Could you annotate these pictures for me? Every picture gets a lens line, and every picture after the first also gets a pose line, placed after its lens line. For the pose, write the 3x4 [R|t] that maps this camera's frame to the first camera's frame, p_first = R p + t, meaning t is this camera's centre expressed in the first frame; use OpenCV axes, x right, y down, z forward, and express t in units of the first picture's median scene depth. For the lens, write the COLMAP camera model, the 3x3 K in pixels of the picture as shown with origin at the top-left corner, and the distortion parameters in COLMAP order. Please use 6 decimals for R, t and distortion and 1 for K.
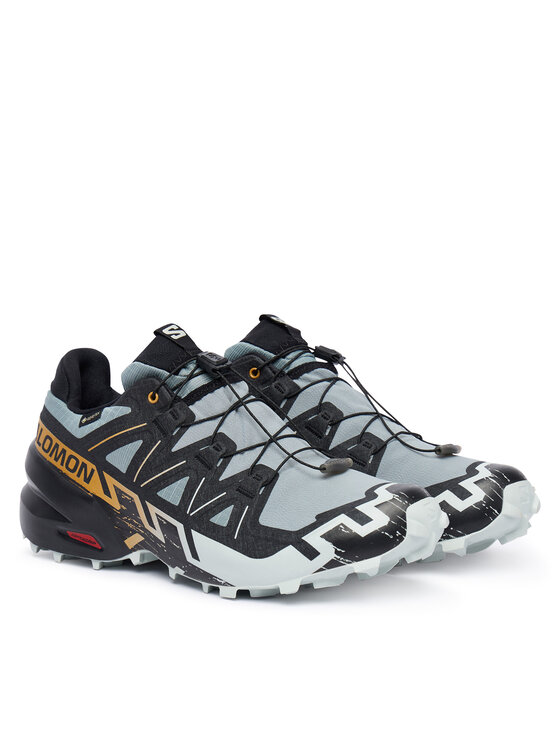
lens RADIAL K [[2195.1, 0, 280.0], [0, 2195.1, 373.0], [0, 0, 1]] dist [0.005013, -0.011931]
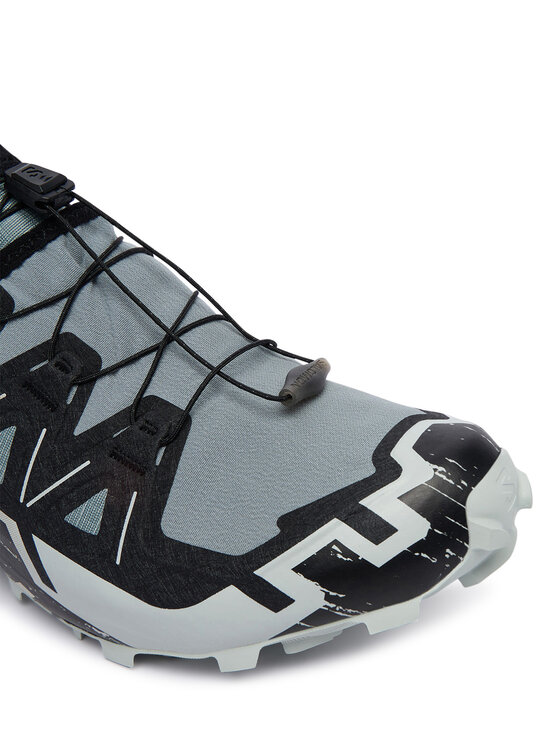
lens RADIAL K [[739.0, 0, 280.0], [0, 739.0, 373.0], [0, 0, 1]] dist [-0.083575, 0.002182]
pose [[0.987527, -0.095026, 0.125538, -0.000613], [0.041398, 0.925987, 0.375279, -0.026192], [-0.151908, -0.365401, 0.918371, 0.845021]]
